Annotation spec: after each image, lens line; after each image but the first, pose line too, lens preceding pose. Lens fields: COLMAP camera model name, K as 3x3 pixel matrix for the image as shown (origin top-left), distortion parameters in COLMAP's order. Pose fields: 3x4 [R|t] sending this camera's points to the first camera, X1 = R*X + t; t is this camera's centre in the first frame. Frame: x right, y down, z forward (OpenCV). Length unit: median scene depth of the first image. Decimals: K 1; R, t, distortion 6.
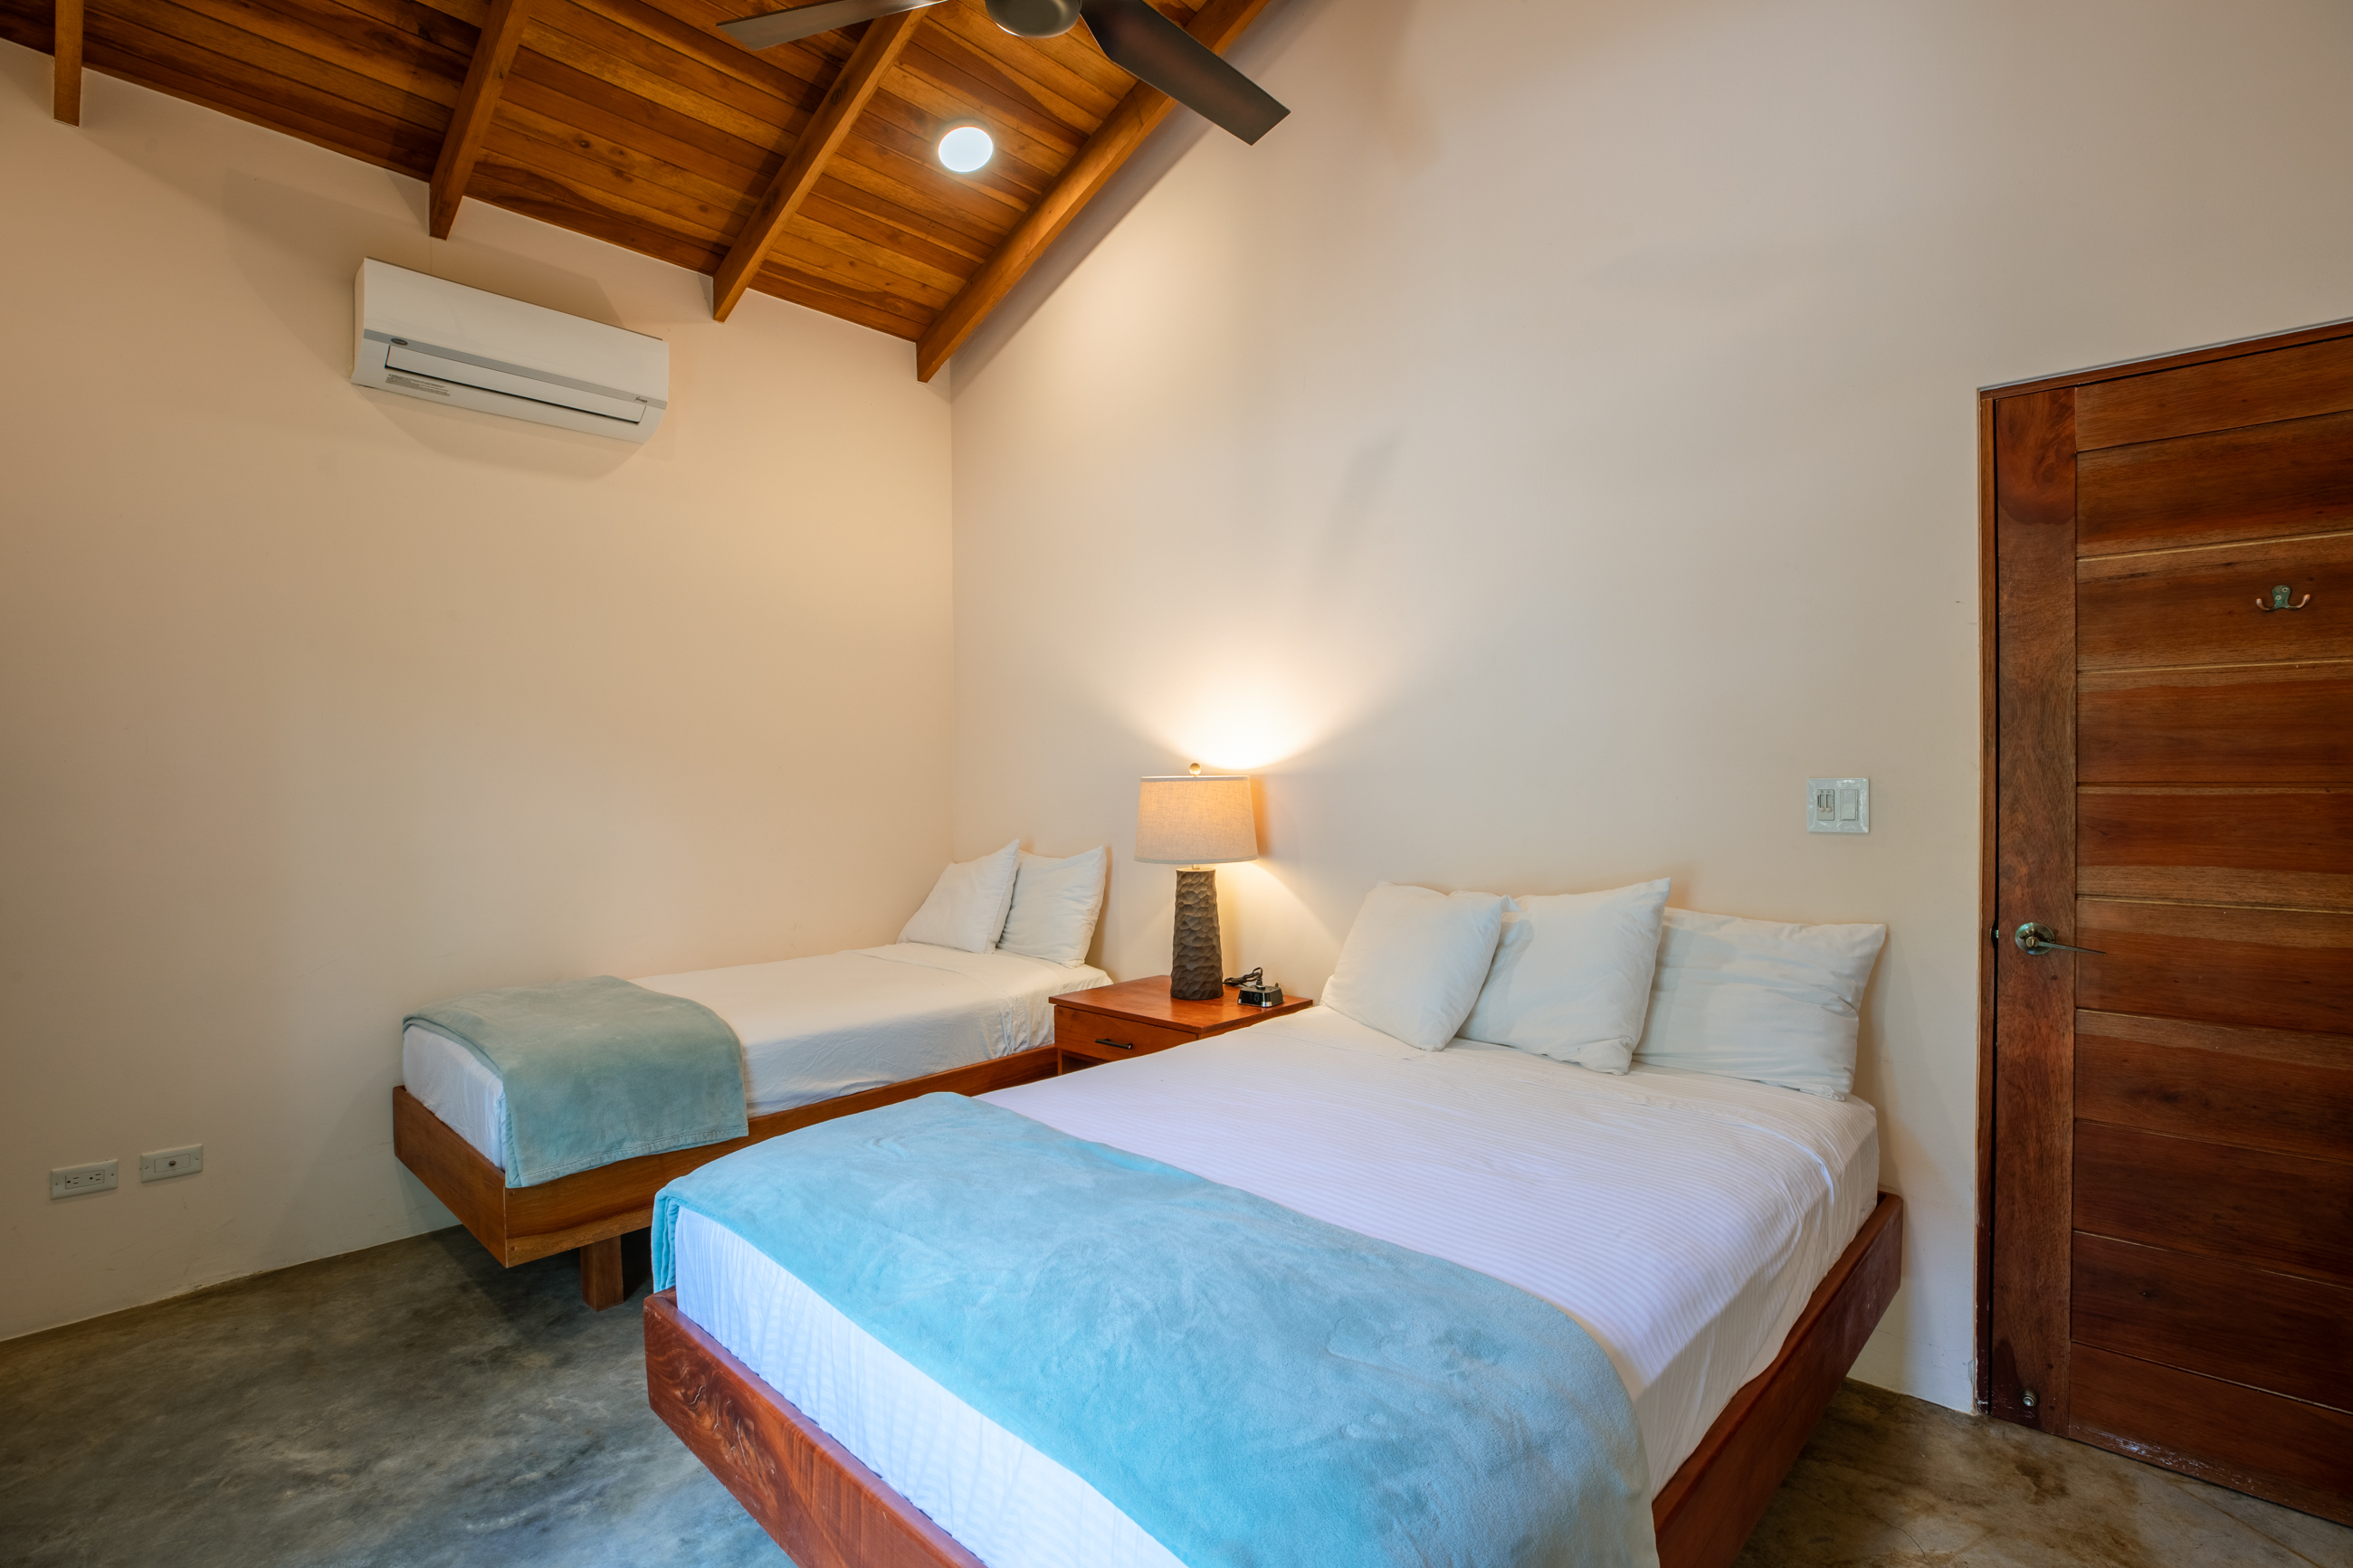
lens RADIAL K [[1068.3, 0, 1195.5], [0, 1068.3, 785.8], [0, 0, 1]] dist [-0.042653, 0.013353]
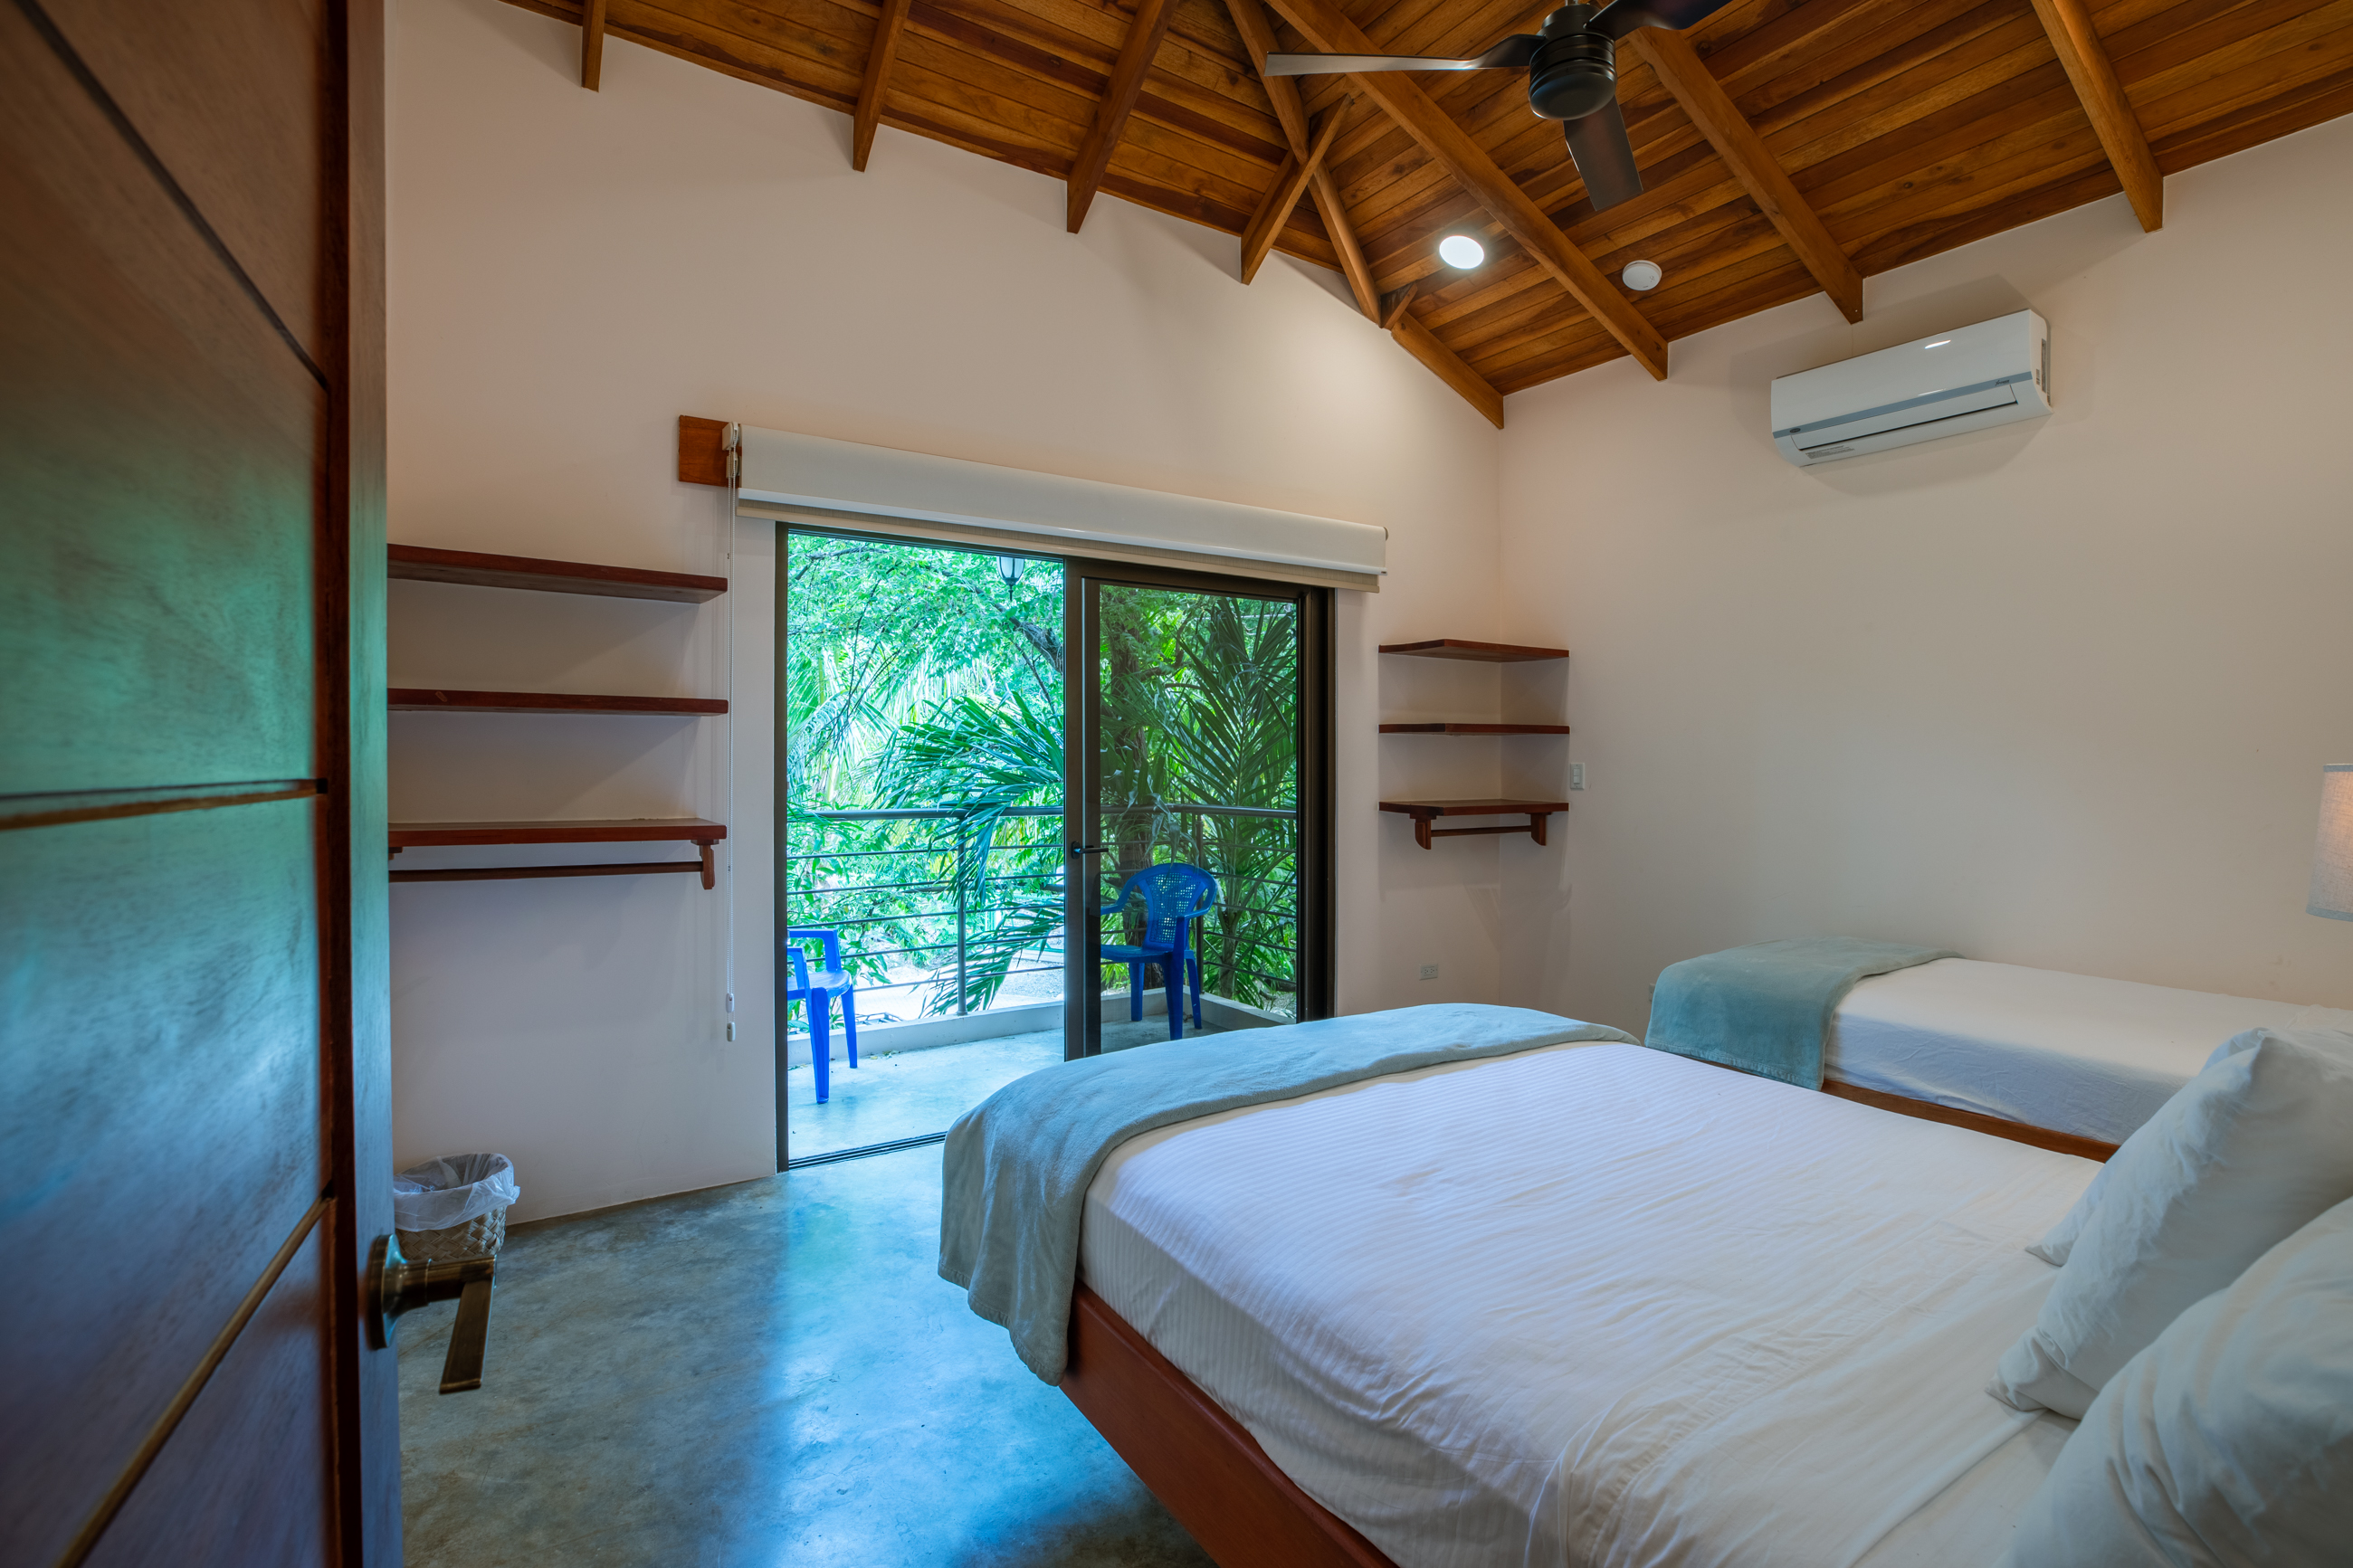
lens RADIAL K [[1068.3, 0, 1195.5], [0, 1068.3, 785.8], [0, 0, 1]] dist [-0.042653, 0.013353]
pose [[-0.241972, 0.035578, -0.969631, 0.691505], [-0.016088, 0.999043, 0.040672, -0.016358], [0.970150, 0.025441, -0.241168, 0.561407]]
